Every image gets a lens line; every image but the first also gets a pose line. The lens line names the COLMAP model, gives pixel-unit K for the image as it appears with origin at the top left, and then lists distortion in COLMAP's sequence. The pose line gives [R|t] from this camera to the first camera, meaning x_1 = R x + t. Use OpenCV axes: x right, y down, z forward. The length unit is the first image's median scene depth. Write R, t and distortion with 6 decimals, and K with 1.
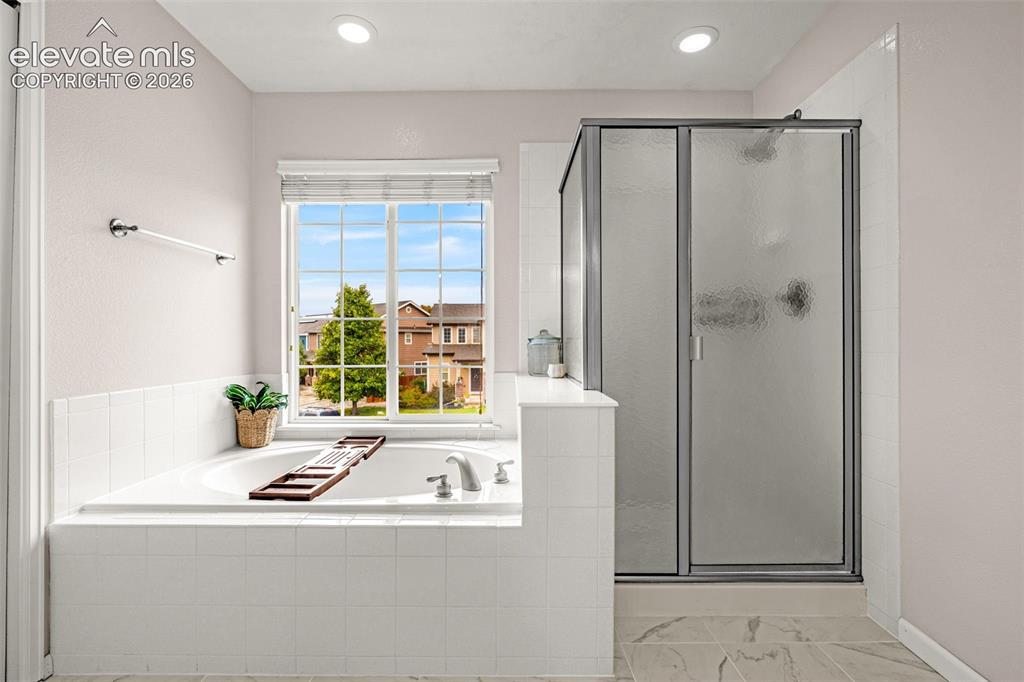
lens RADIAL K [[465.8, 0, 512.0], [0, 465.8, 341.0], [0, 0, 1]] dist [-0.001532, -0.000324]
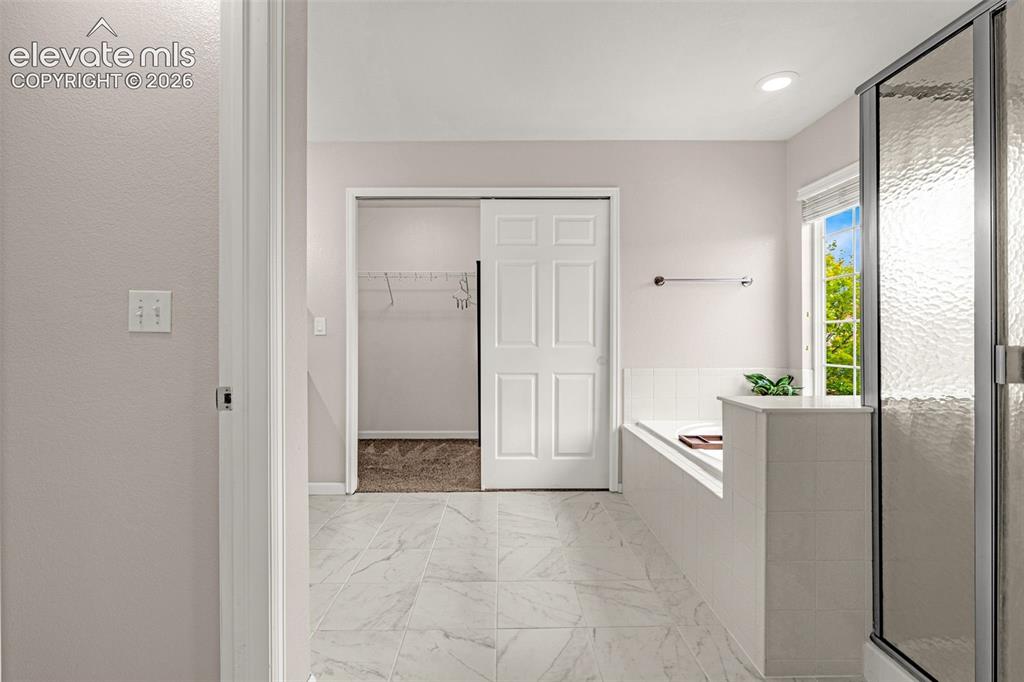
lens RADIAL K [[465.8, 0, 512.0], [0, 465.8, 341.0], [0, 0, 1]] dist [-0.001532, -0.000324]
pose [[0.038743, 0.008749, -0.999211, 0.674408], [0.002495, 0.999958, 0.008852, -0.014293], [0.999246, -0.002836, 0.038719, 0.227102]]
